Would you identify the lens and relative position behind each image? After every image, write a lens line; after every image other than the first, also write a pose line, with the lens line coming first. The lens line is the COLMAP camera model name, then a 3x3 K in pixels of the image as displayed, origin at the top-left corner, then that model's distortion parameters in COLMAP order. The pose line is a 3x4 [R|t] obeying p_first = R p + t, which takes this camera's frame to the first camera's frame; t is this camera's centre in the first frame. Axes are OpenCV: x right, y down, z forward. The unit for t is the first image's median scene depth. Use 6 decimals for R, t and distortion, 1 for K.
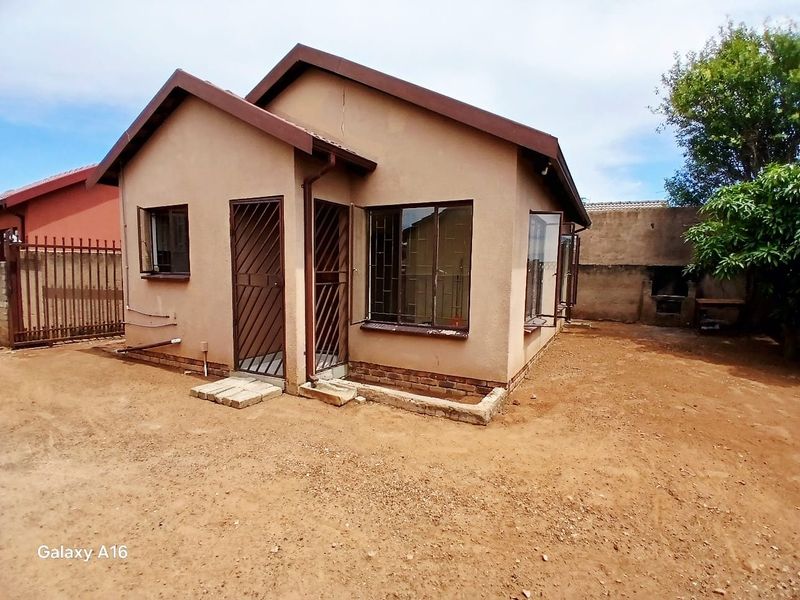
lens RADIAL K [[407.0, 0, 407.4], [0, 407.0, 294.9], [0, 0, 1]] dist [-0.011112, -0.034221]
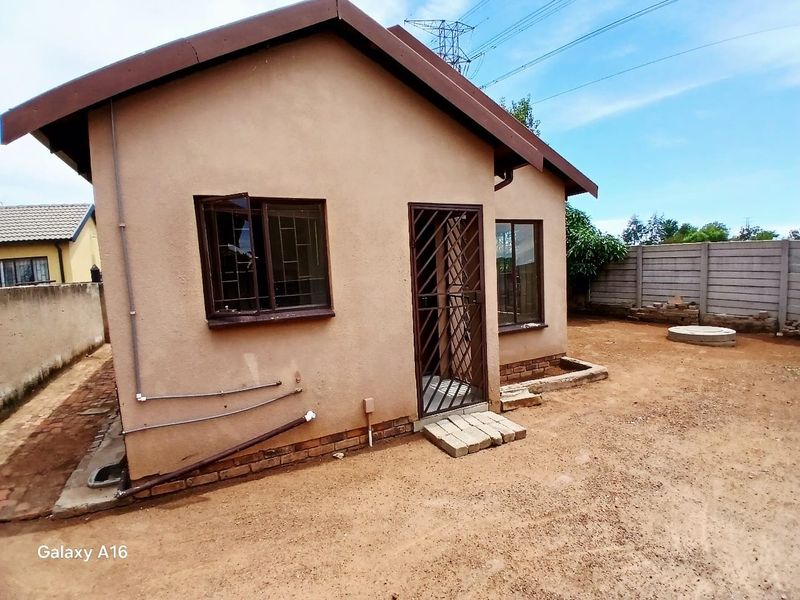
lens RADIAL K [[407.0, 0, 401.2], [0, 407.0, 302.0], [0, 0, 1]] dist [-0.011112, -0.034221]
pose [[0.584570, -0.111674, 0.803621, -1.101498], [0.111181, 0.992164, 0.057000, -0.092097], [-0.803690, 0.056027, 0.592405, 0.567426]]
